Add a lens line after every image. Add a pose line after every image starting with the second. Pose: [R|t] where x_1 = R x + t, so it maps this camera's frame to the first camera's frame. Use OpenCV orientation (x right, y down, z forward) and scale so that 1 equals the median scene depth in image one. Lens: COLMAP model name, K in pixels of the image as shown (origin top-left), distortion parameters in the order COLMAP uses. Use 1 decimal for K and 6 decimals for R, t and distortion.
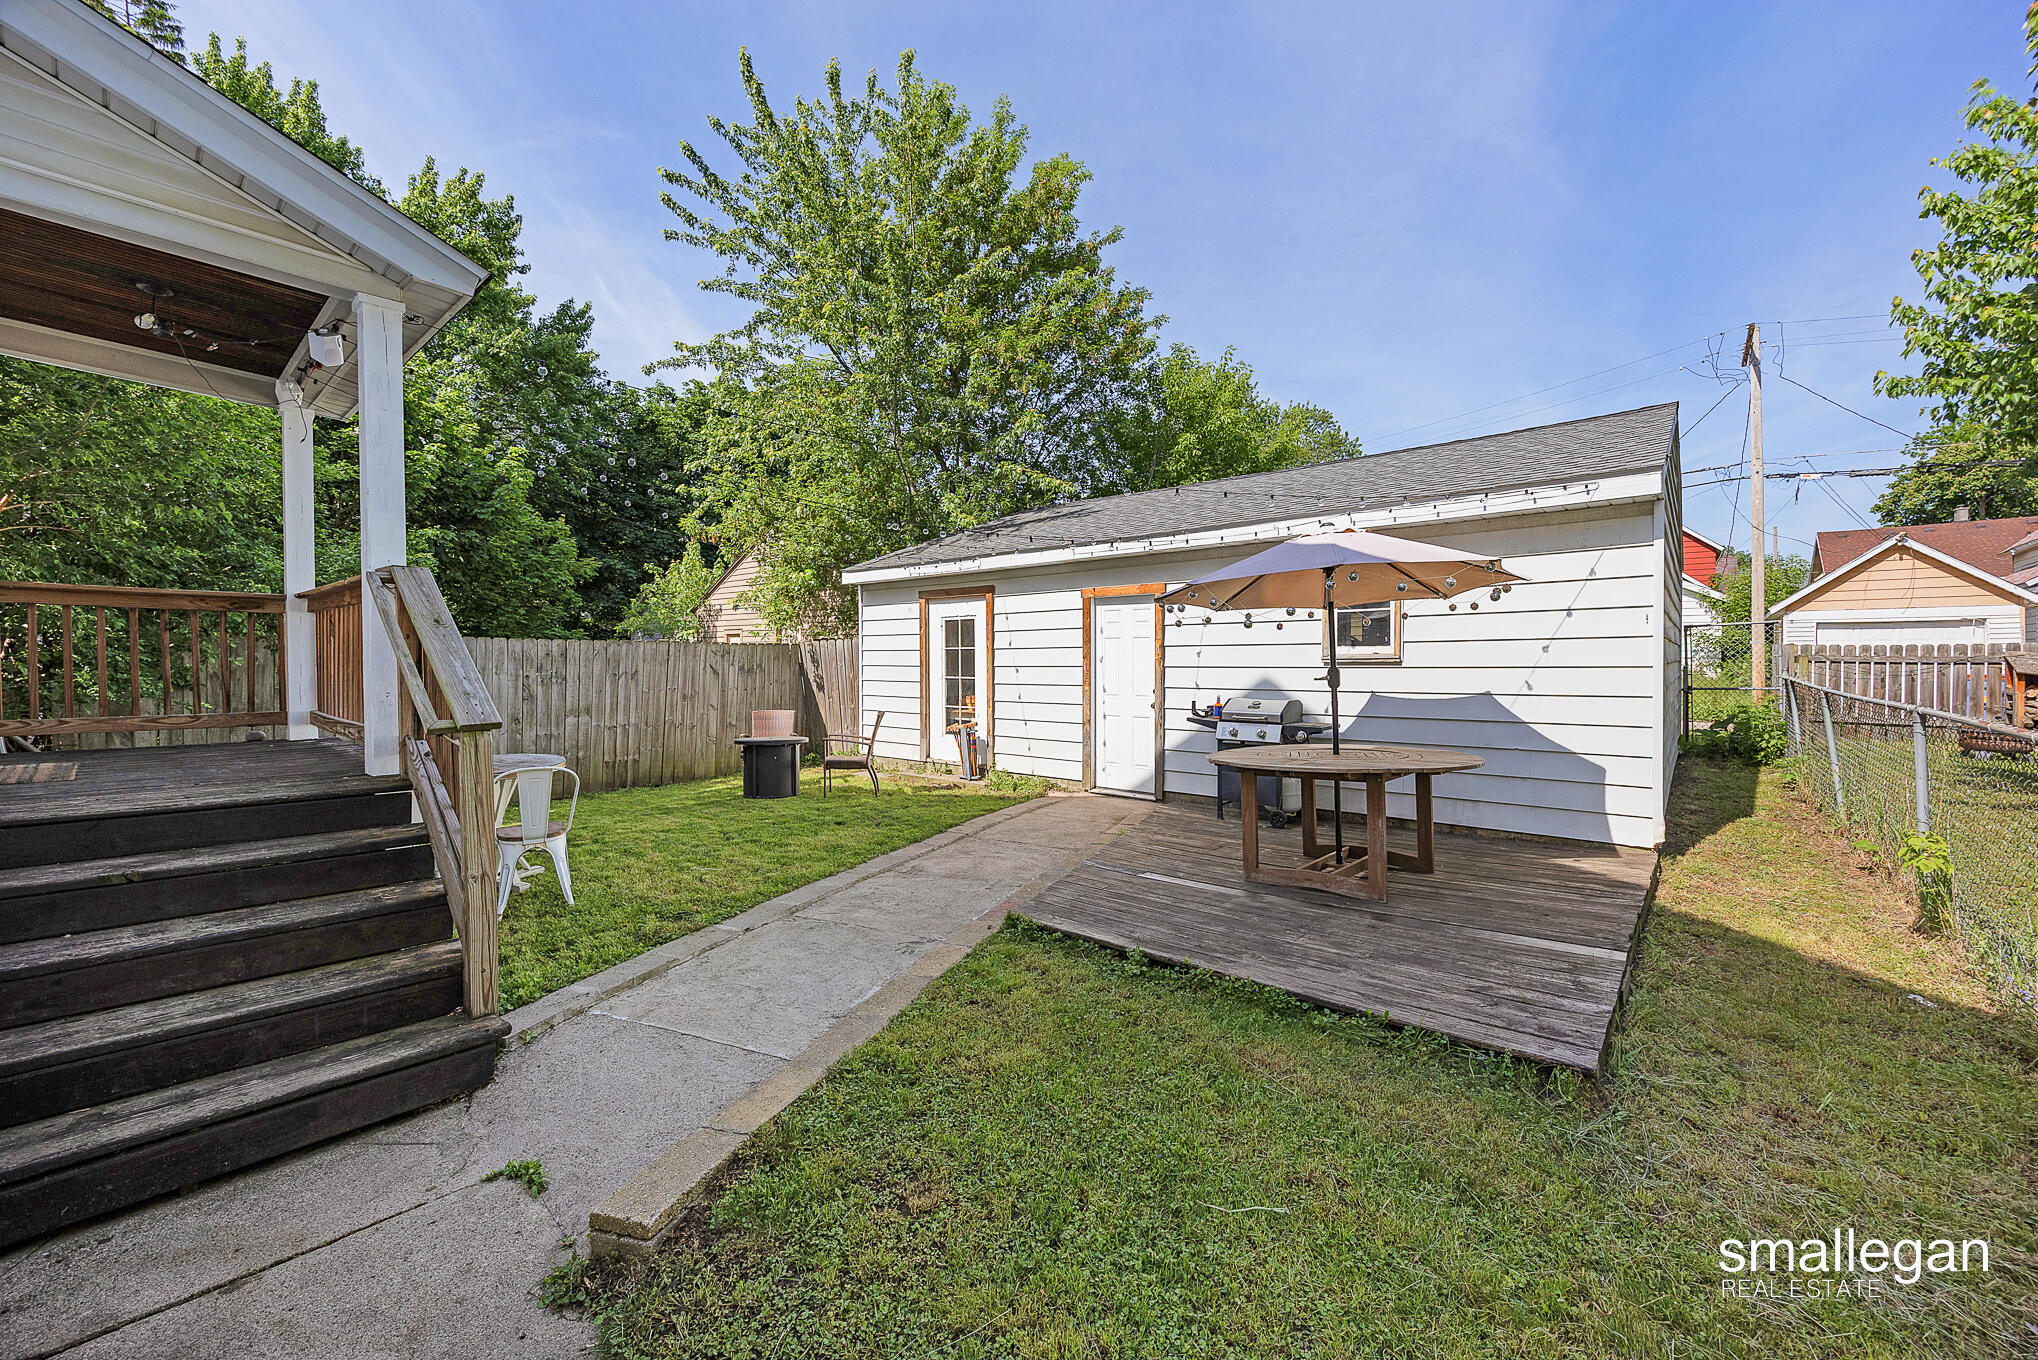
lens RADIAL K [[780.7, 0, 1008.7], [0, 780.7, 670.3], [0, 0, 1]] dist [-0.000695, -0.000127]
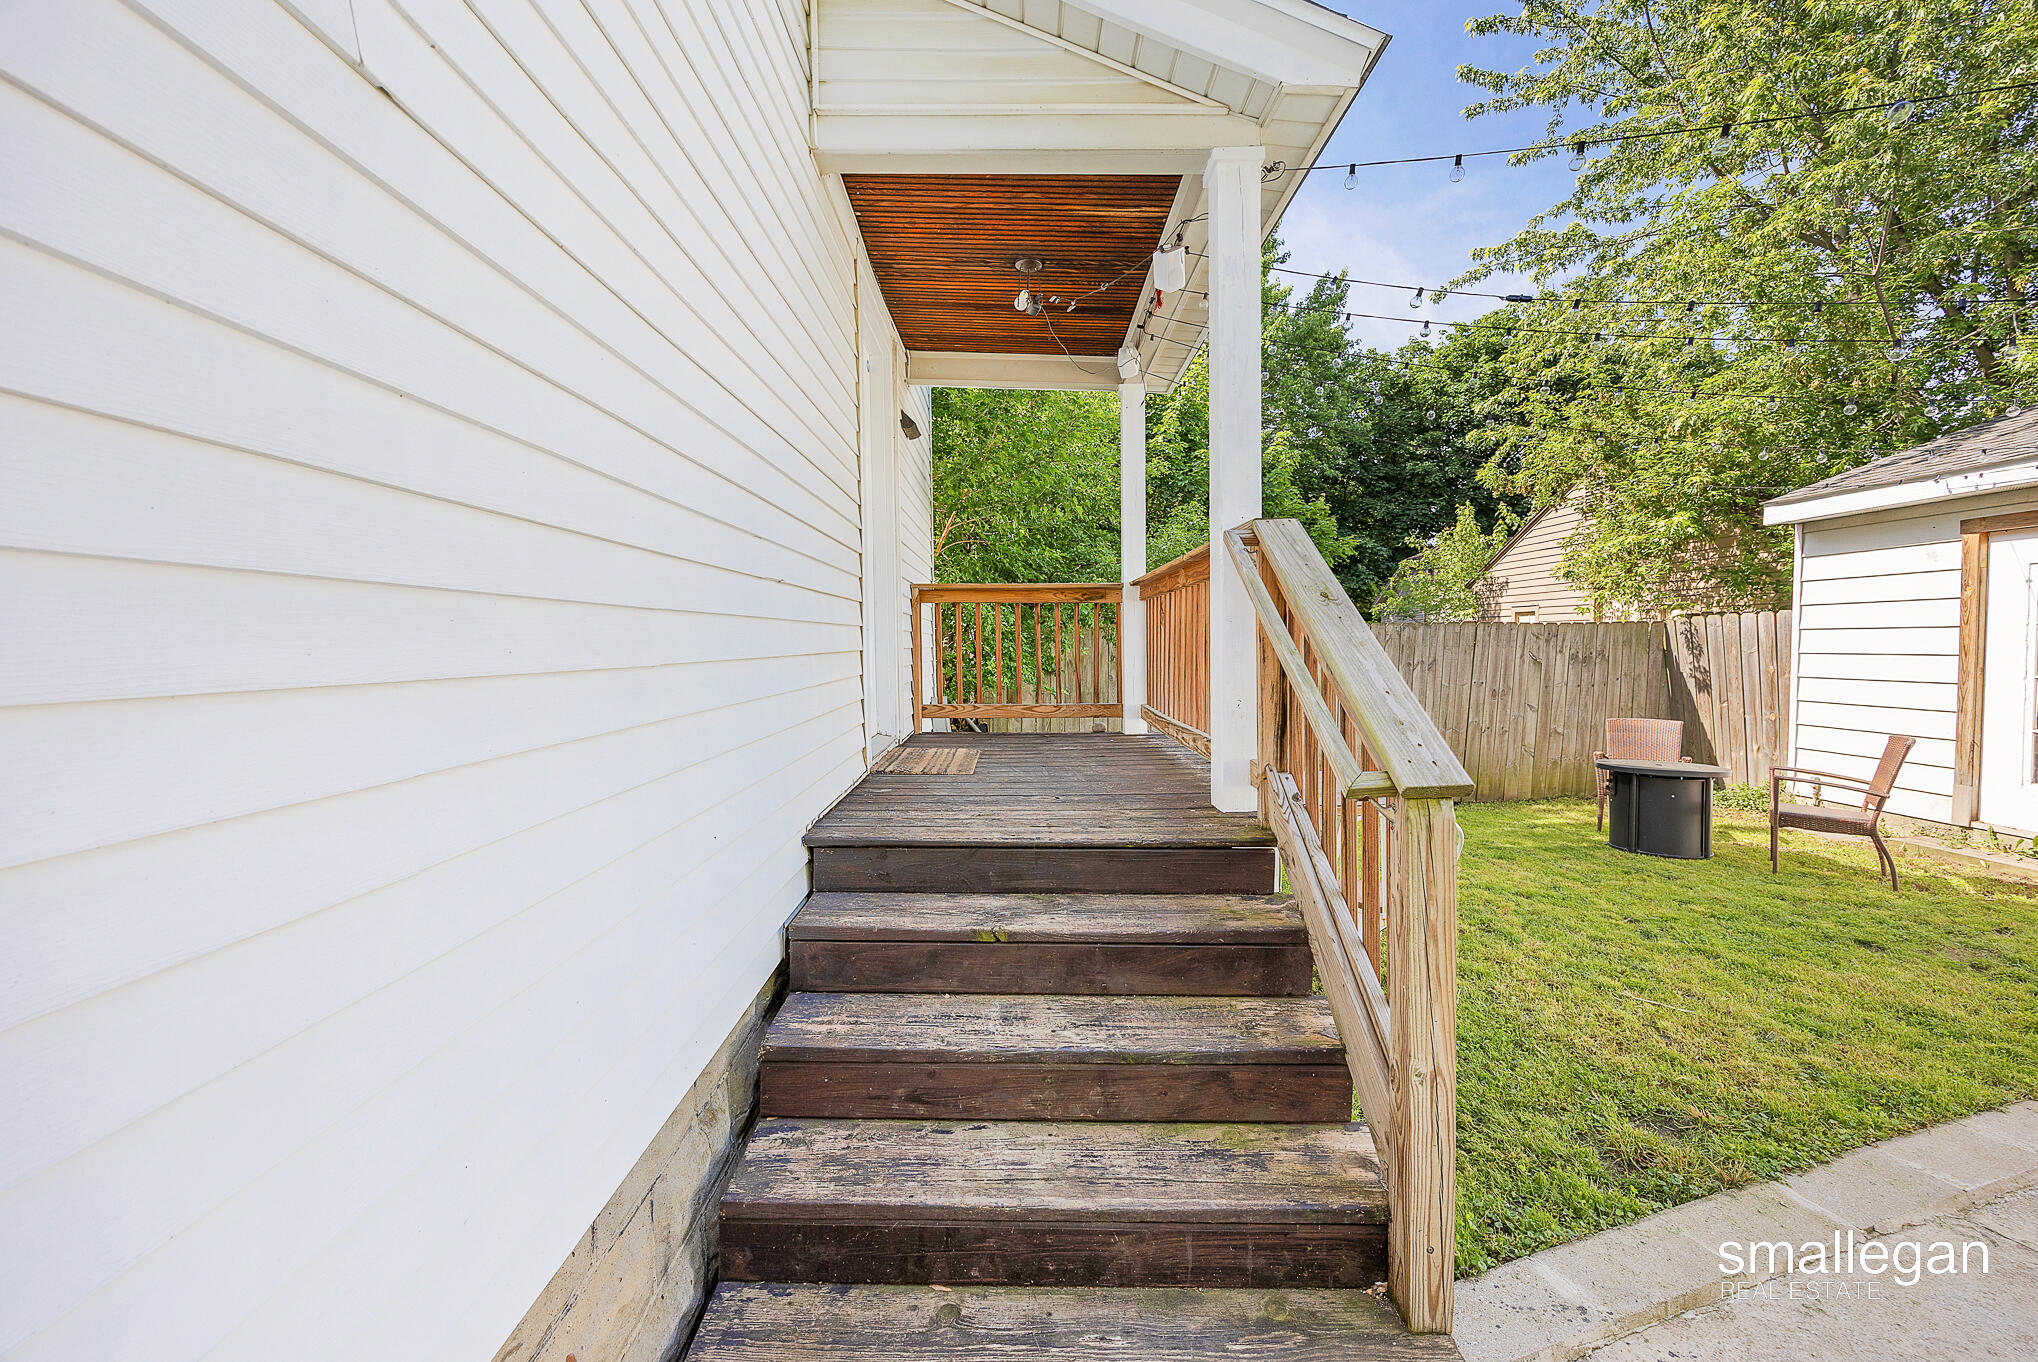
lens RADIAL K [[800.9, 0, 1036.6], [0, 800.9, 677.0], [0, 0, 1]] dist [-0.002029, -0.000268]
pose [[0.672525, 0.024693, -0.739663, -0.162678], [-0.003075, 0.999528, 0.030573, -0.006595], [0.740068, -0.018286, 0.672283, 0.156828]]
